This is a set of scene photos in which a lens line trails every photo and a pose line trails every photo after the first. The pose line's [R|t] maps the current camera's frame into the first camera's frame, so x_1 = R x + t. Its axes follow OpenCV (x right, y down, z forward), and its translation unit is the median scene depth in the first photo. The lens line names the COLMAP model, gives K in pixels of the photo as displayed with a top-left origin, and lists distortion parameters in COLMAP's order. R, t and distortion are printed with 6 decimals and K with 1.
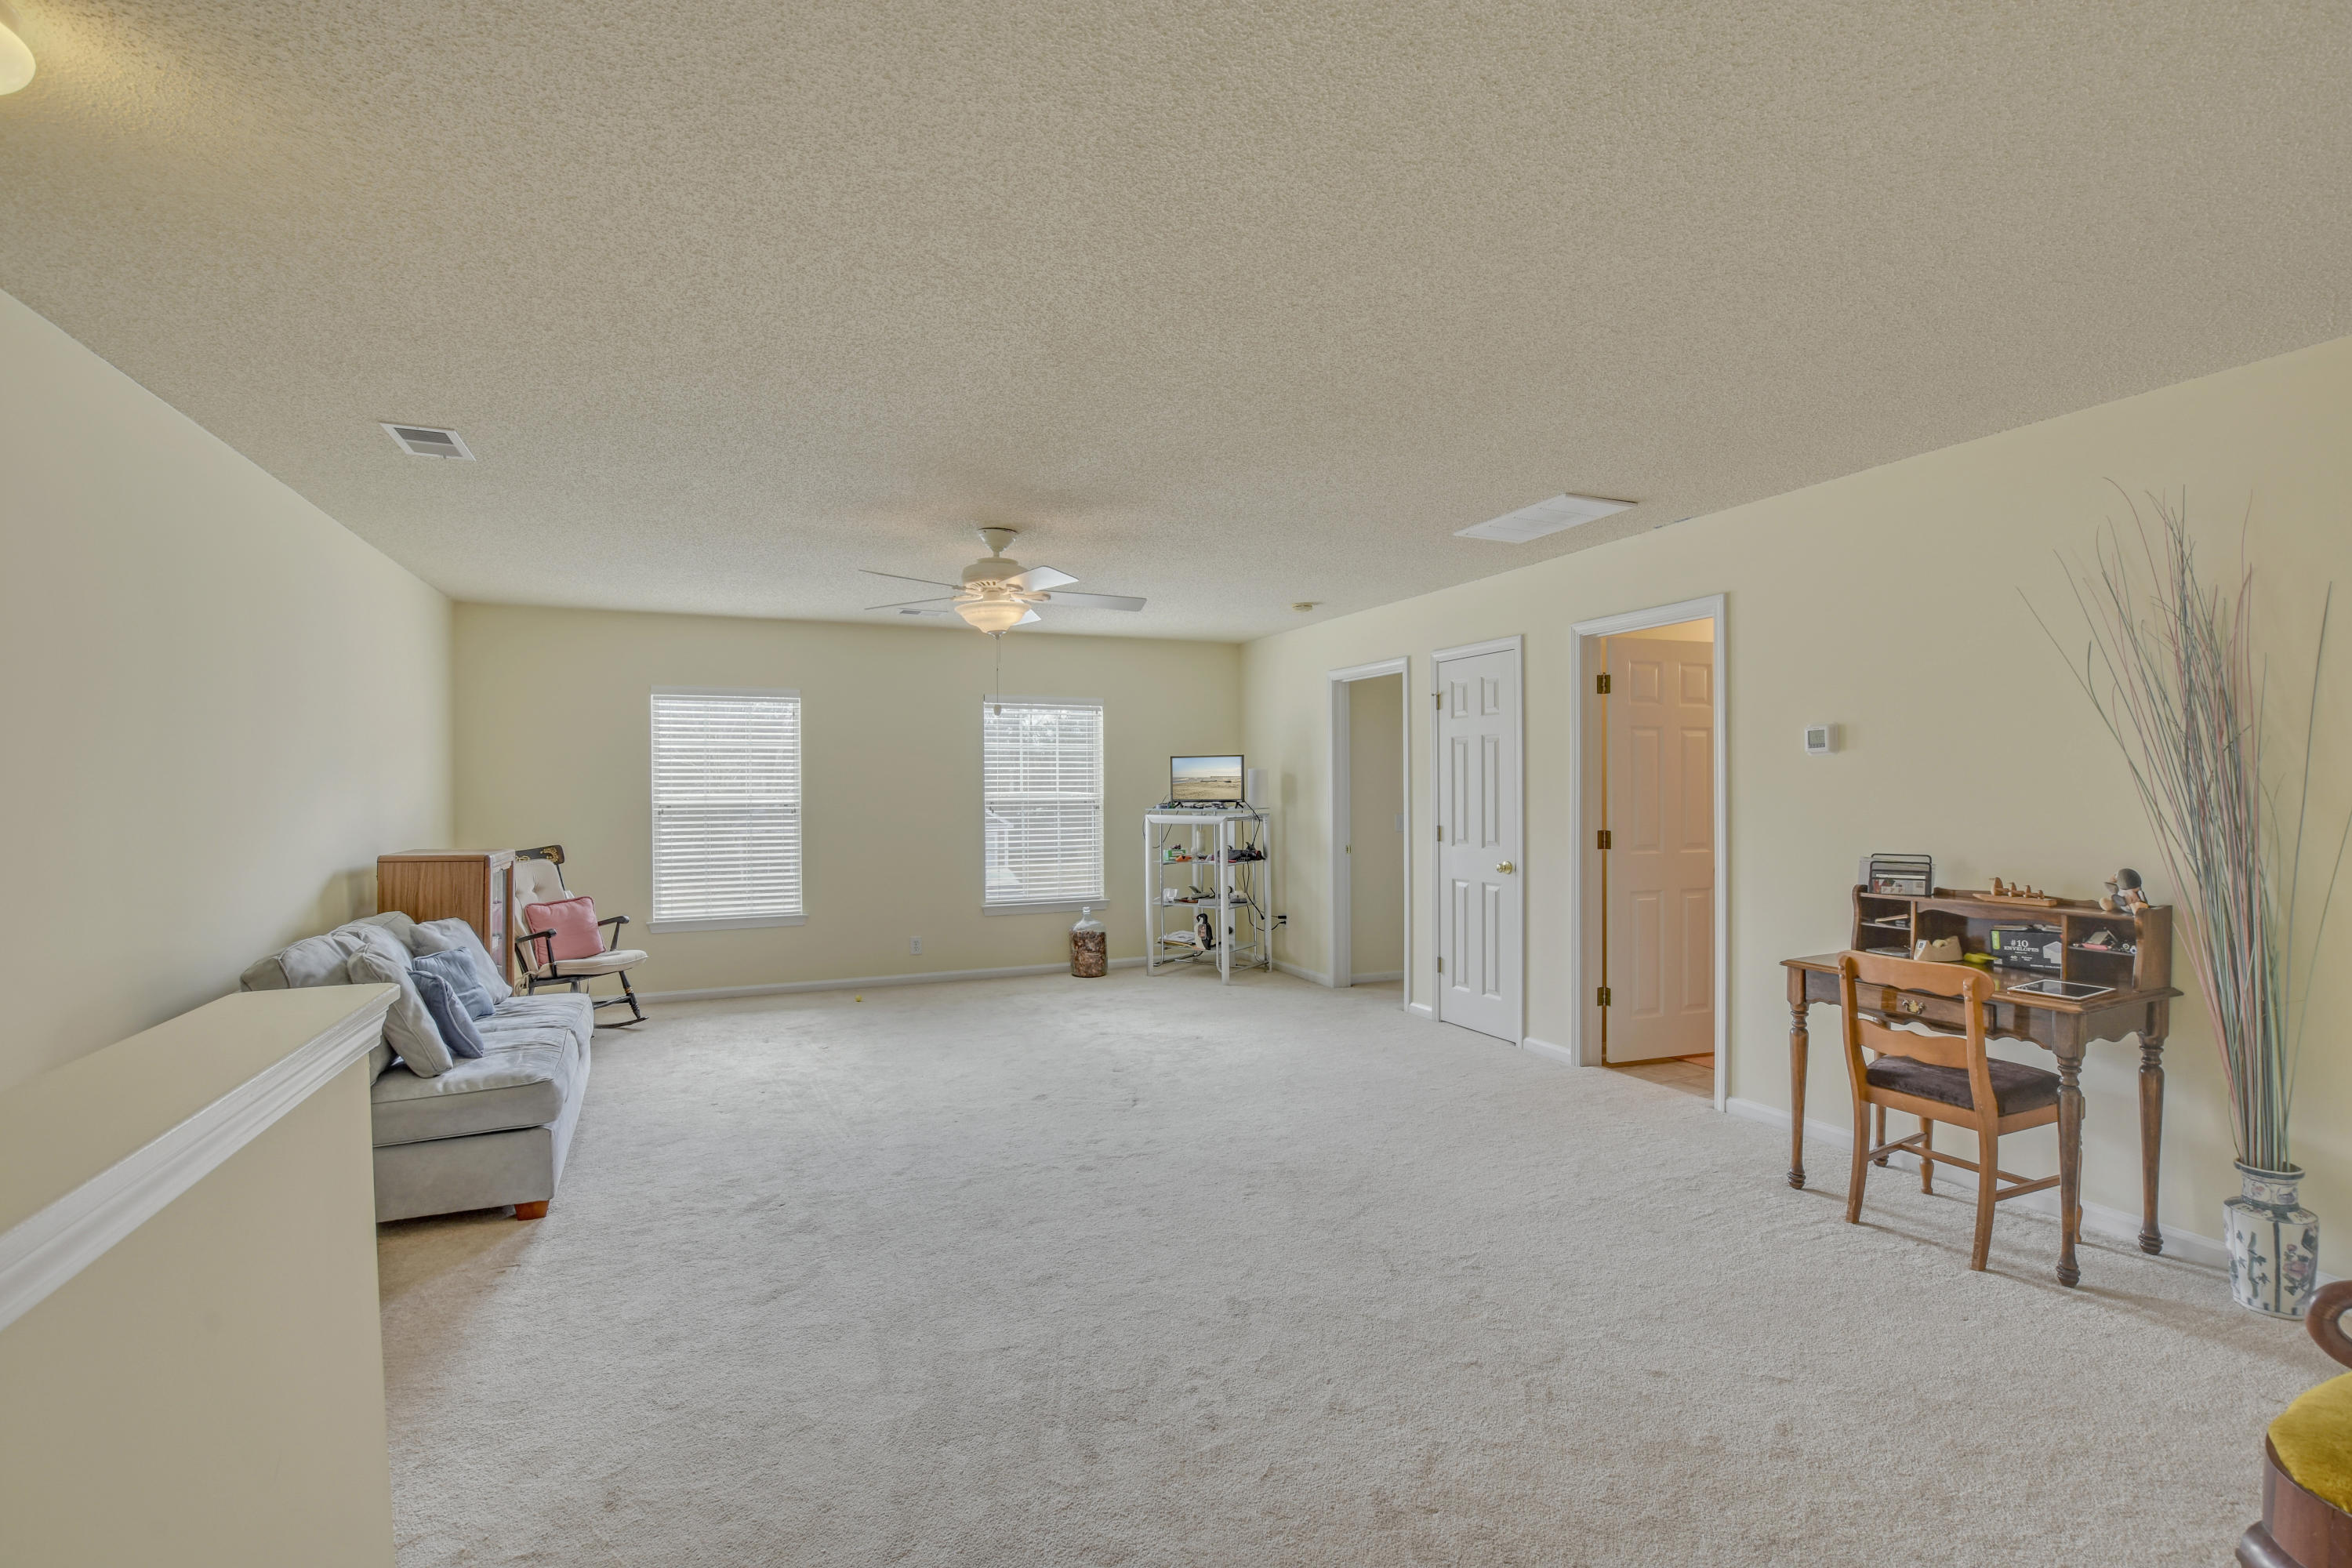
lens RADIAL K [[1044.1, 0, 1168.8], [0, 1044.1, 794.5], [0, 0, 1]] dist [-0.009047, 0.000512]
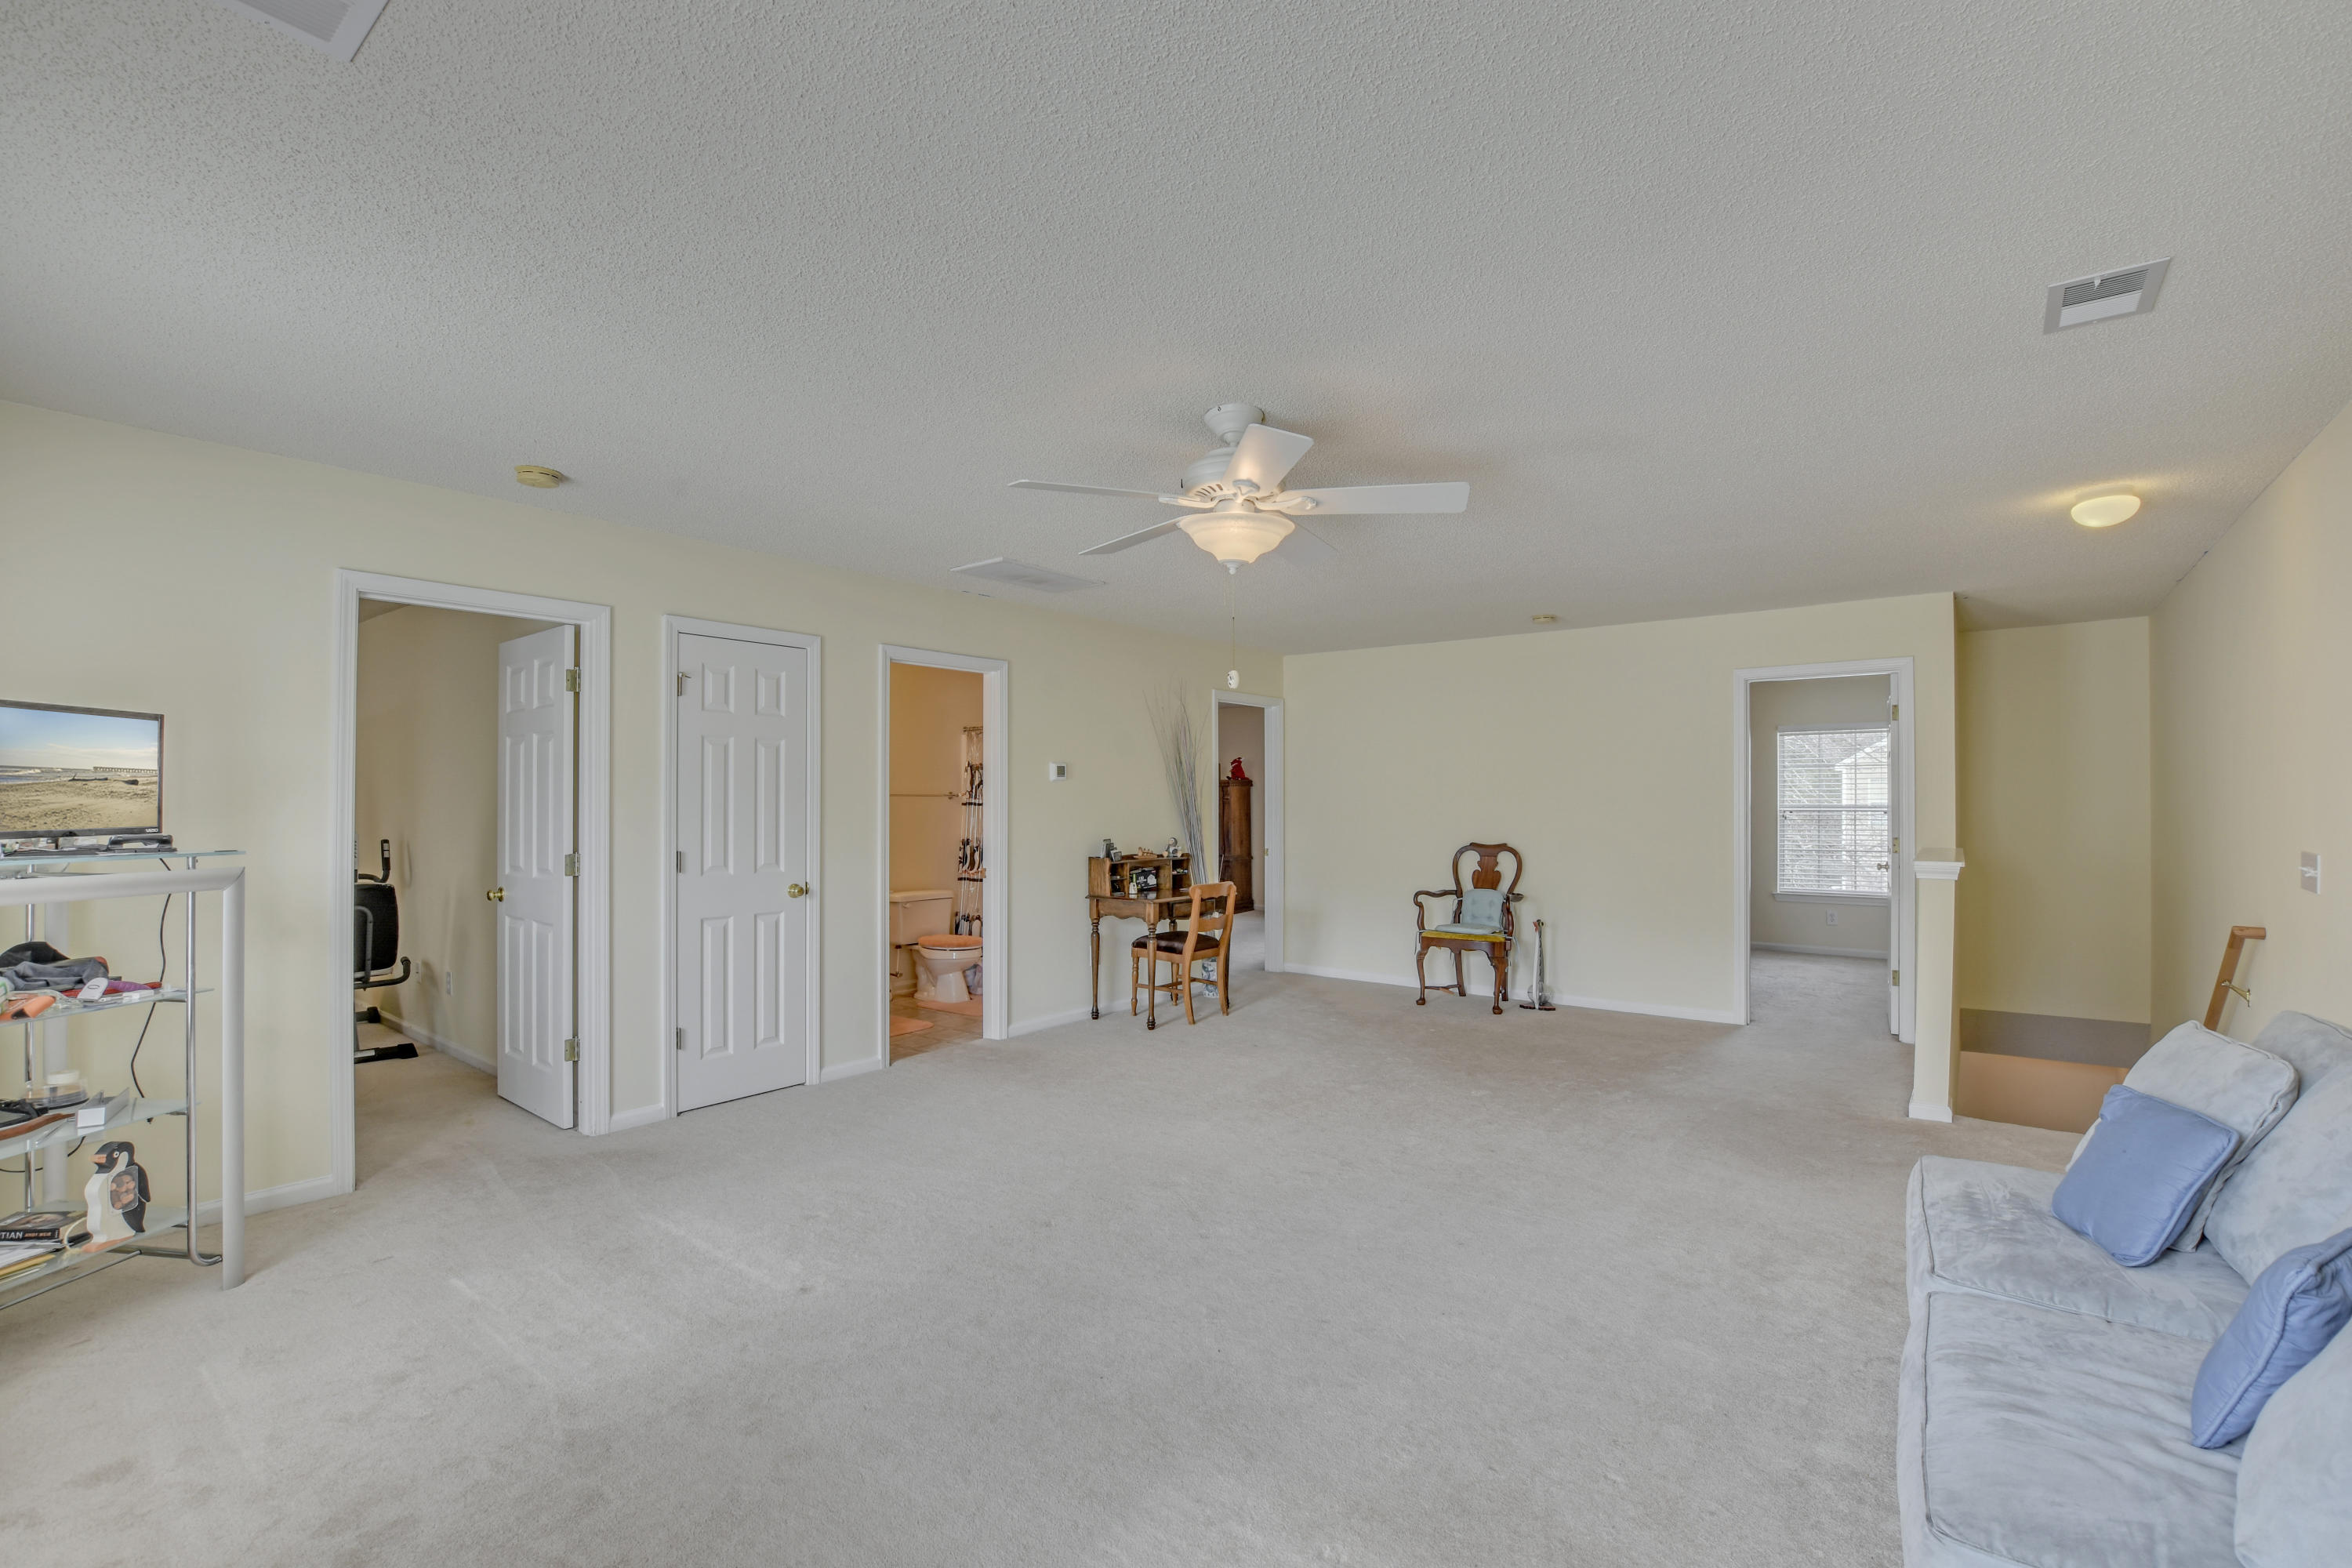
lens RADIAL K [[1044.1, 0, 1168.8], [0, 1044.1, 794.5], [0, 0, 1]] dist [-0.009047, 0.000512]
pose [[-0.474345, 0.002359, 0.880336, -0.456456], [-0.000254, 0.999996, -0.002816, -0.006910], [-0.880339, -0.001559, -0.474342, 0.853872]]
